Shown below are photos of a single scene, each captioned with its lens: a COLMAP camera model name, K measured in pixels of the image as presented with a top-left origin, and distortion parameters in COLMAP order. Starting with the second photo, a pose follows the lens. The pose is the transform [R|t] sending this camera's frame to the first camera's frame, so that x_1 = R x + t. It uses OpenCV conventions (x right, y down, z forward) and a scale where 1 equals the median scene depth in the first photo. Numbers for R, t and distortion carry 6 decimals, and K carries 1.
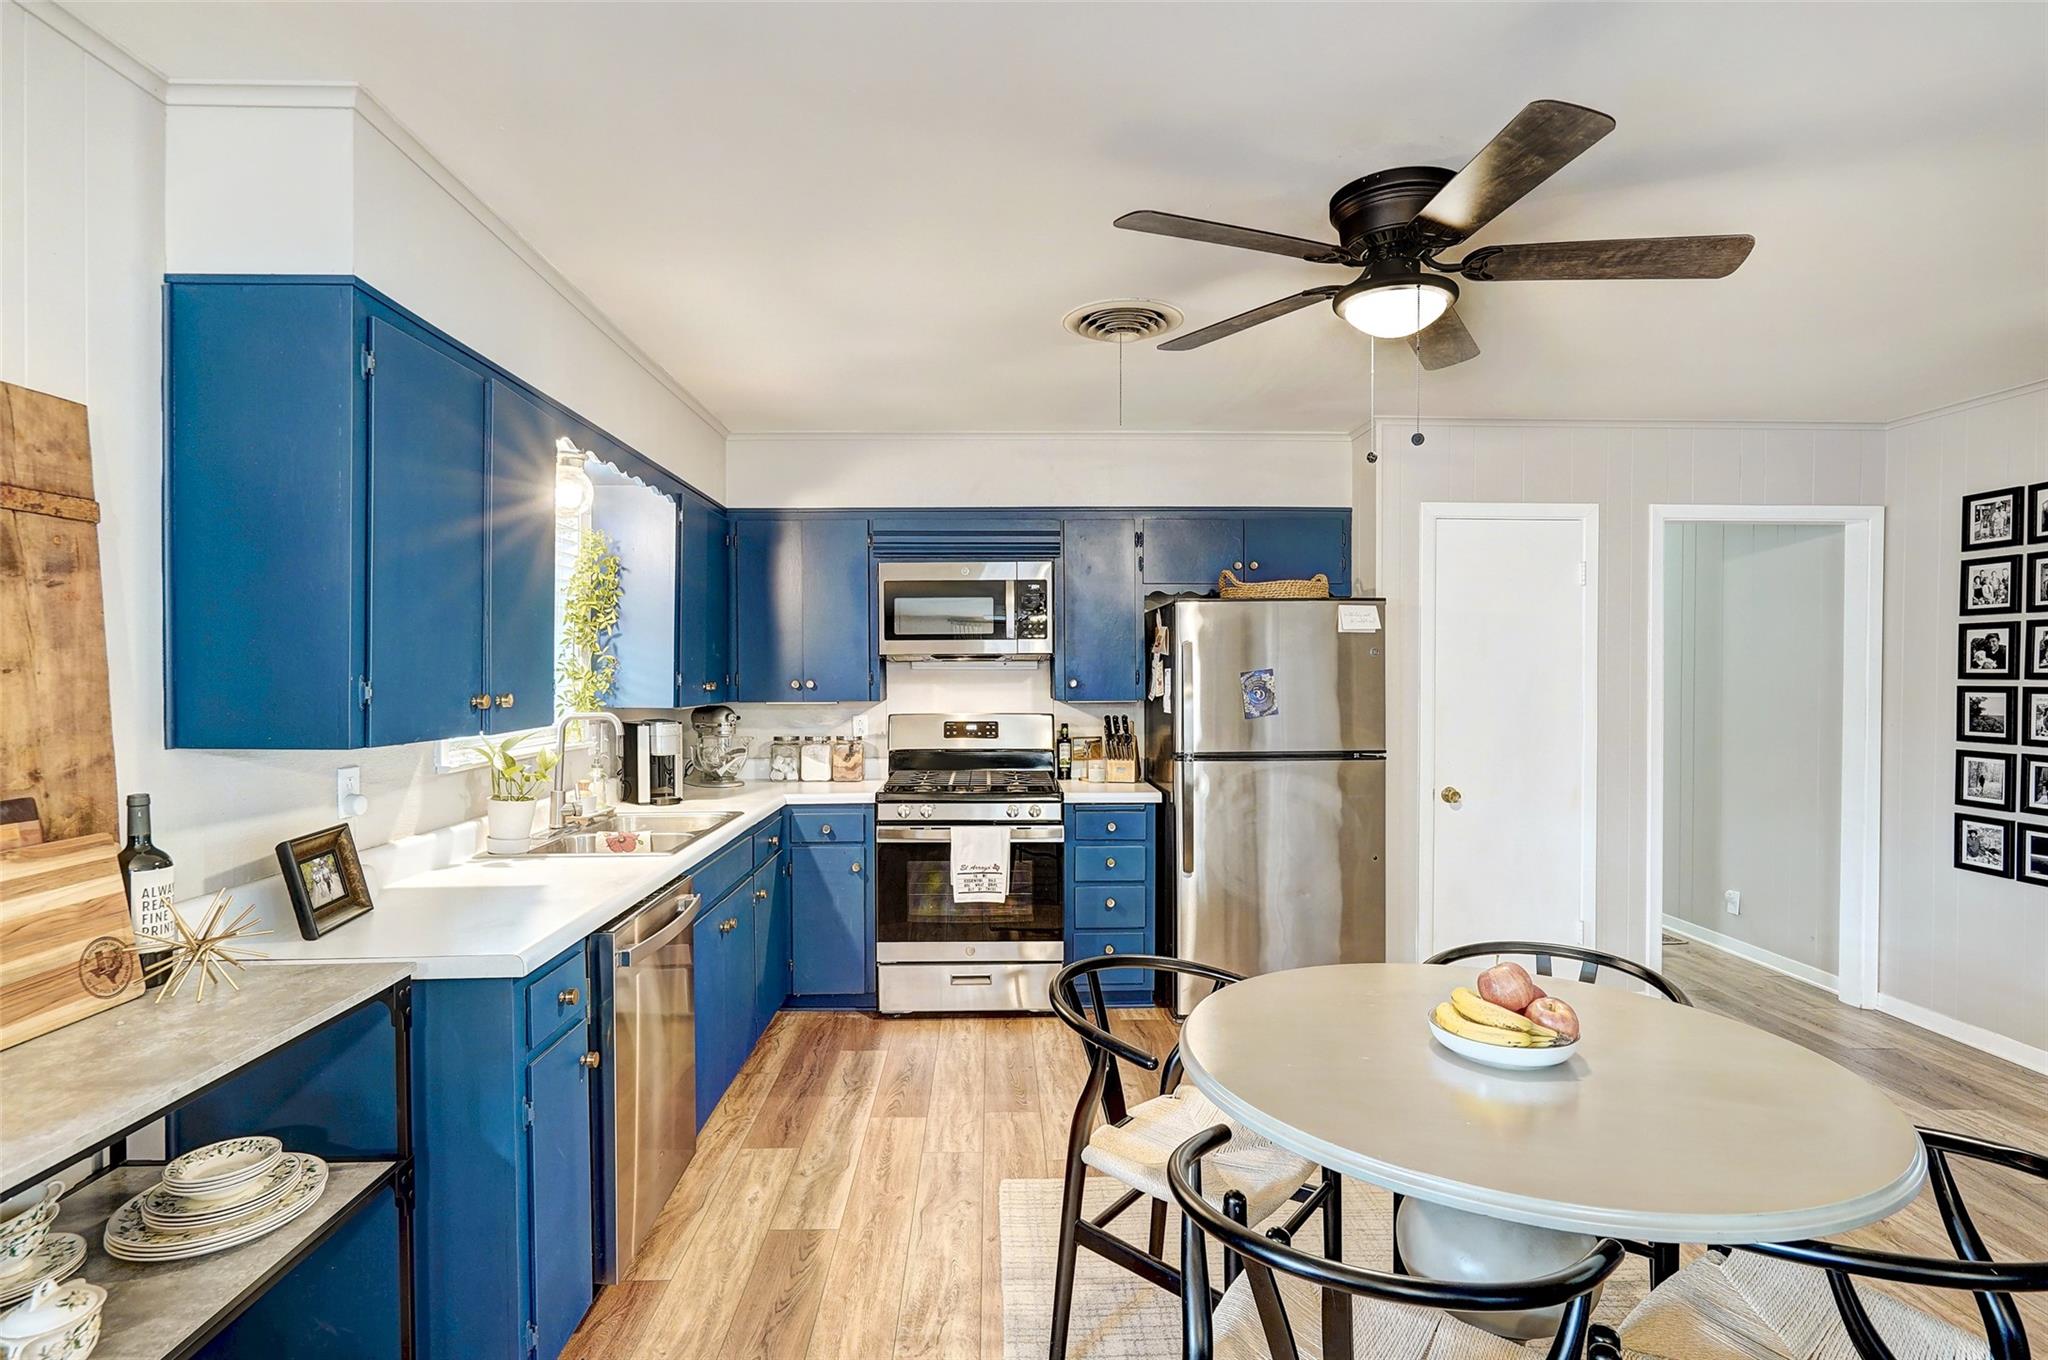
lens RADIAL K [[985.3, 0, 1012.0], [0, 985.3, 684.1], [0, 0, 1]] dist [-0.007744, 0.005414]
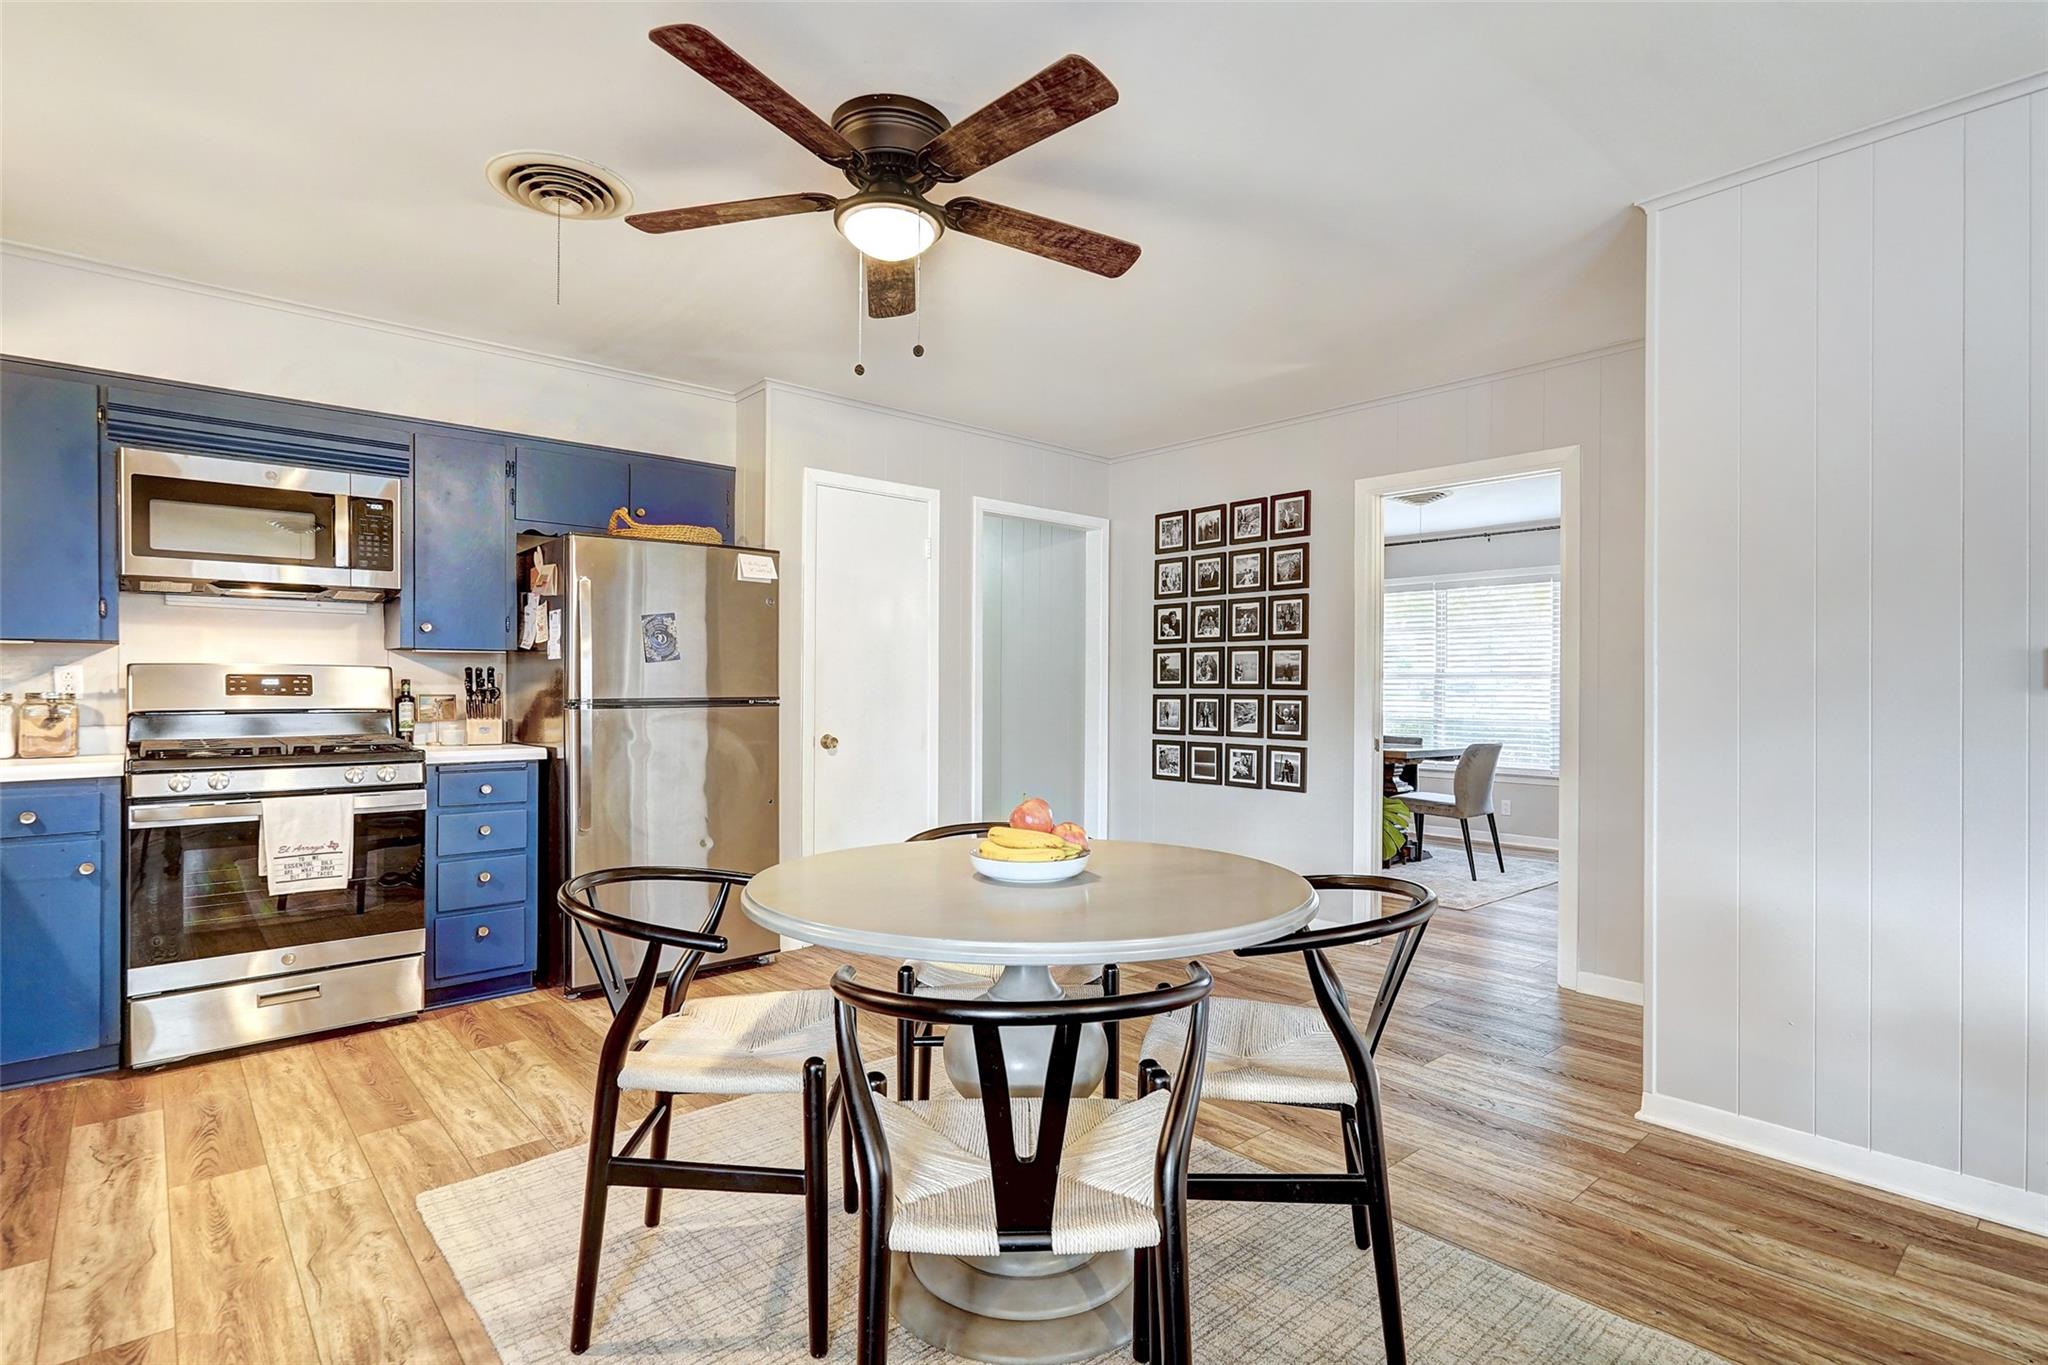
lens RADIAL K [[985.3, 0, 978.2], [0, 985.3, 684.4], [0, 0, 1]] dist [-0.007744, 0.005414]
pose [[0.779643, 0.007909, 0.626175, -0.108790], [0.000335, 0.999915, -0.013048, 0.067525], [-0.626225, 0.010382, 0.779574, 0.058238]]
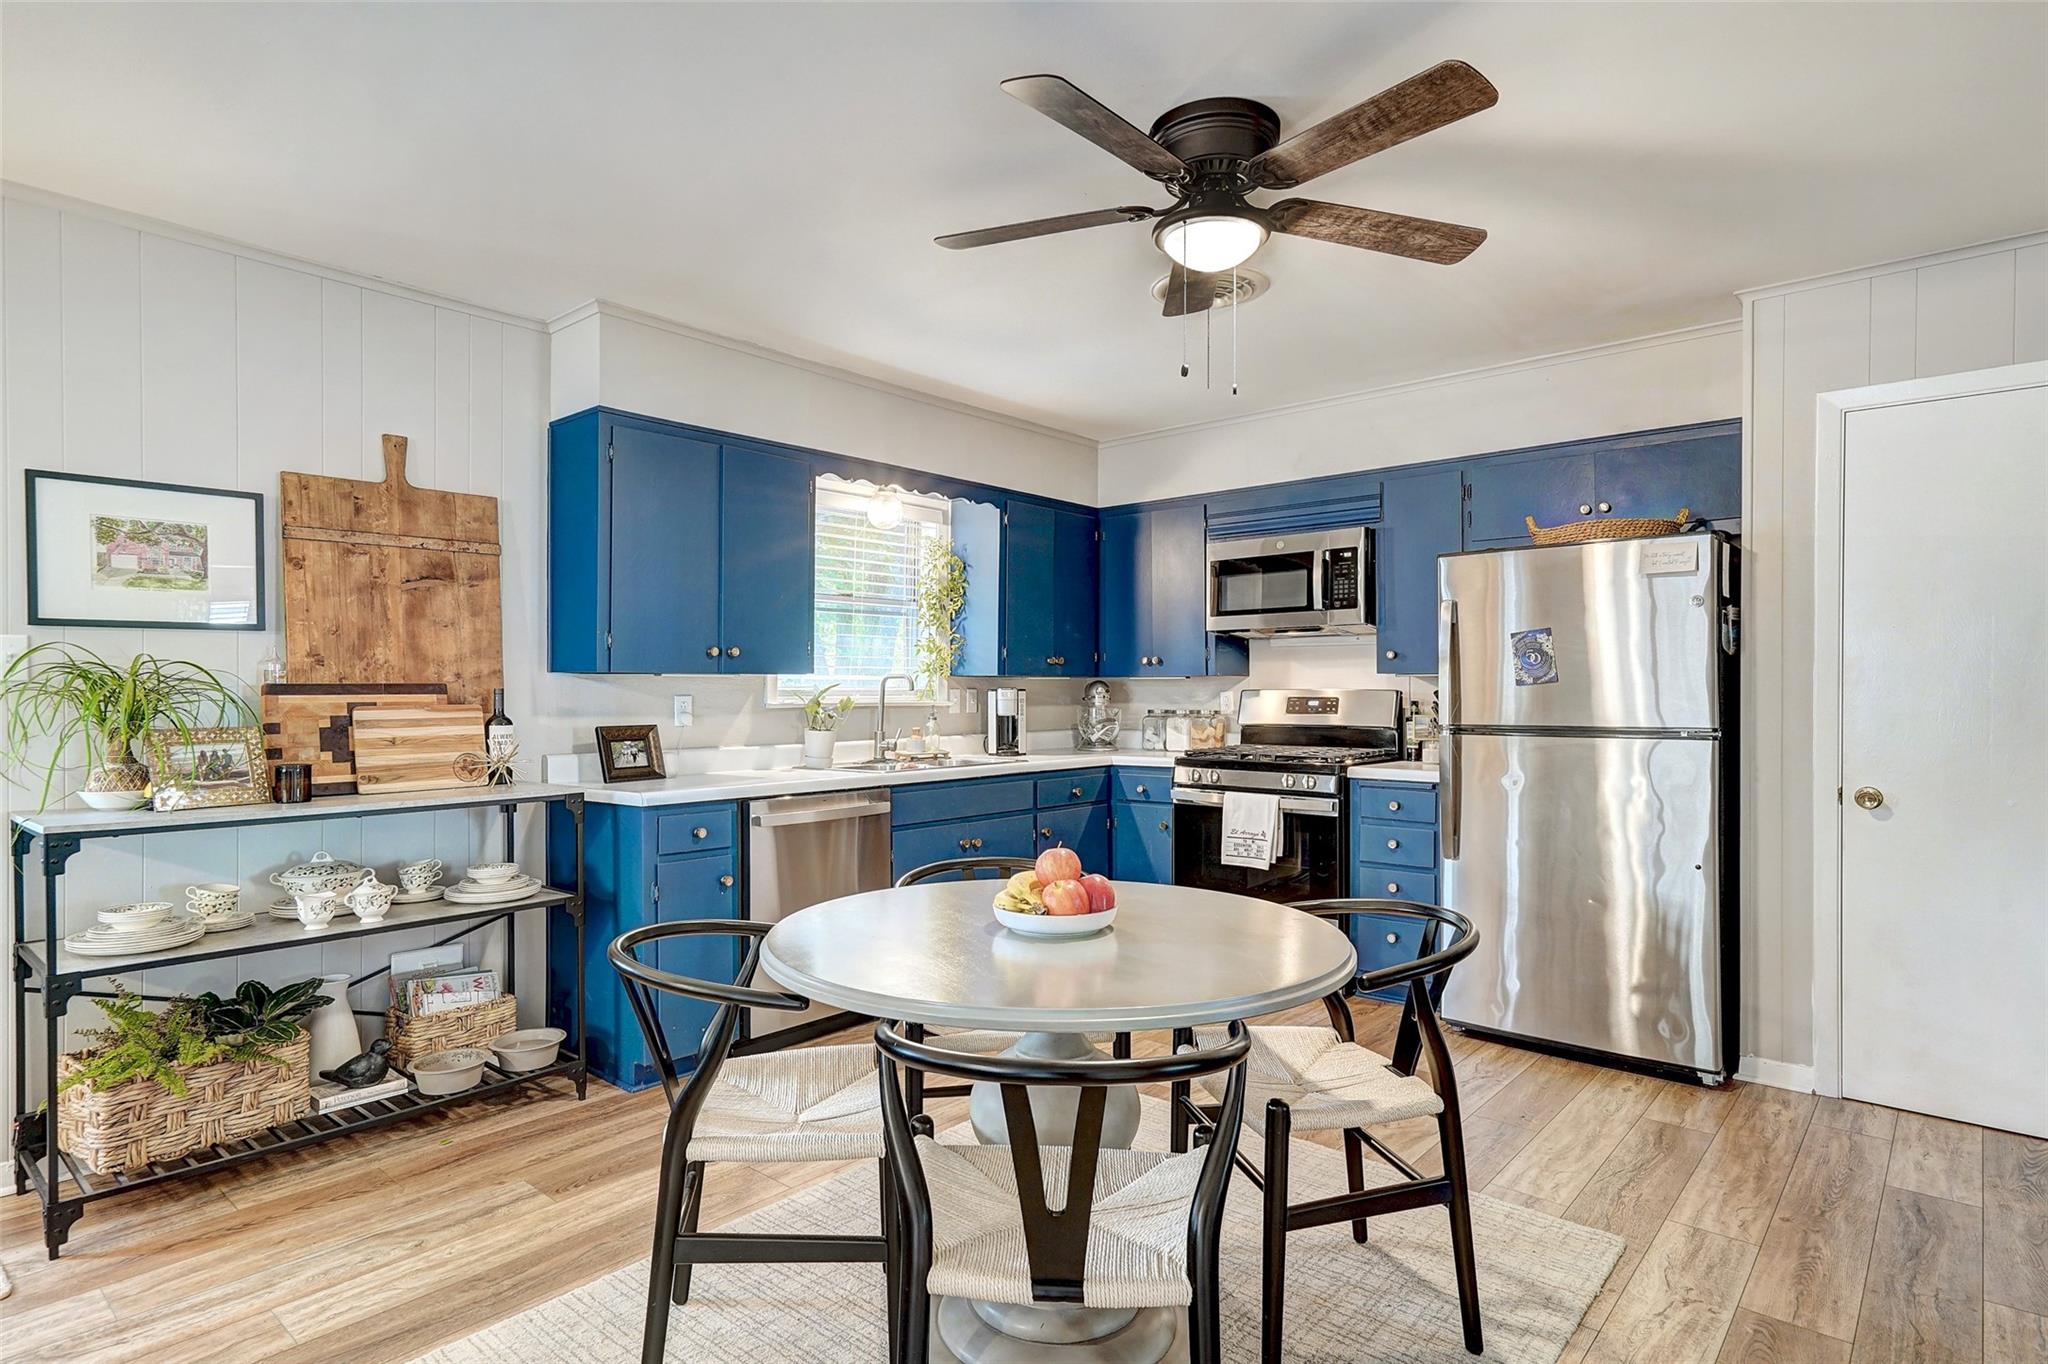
lens RADIAL K [[1041.1, 0, 1038.2], [0, 1041.1, 686.9], [0, 0, 1]] dist [-0.000525, 0.000230]
pose [[0.756305, 0.000635, -0.654219, 0.514269], [-0.007445, 0.999943, -0.007636, 0.045191], [0.654176, 0.010646, 0.756267, 0.043554]]
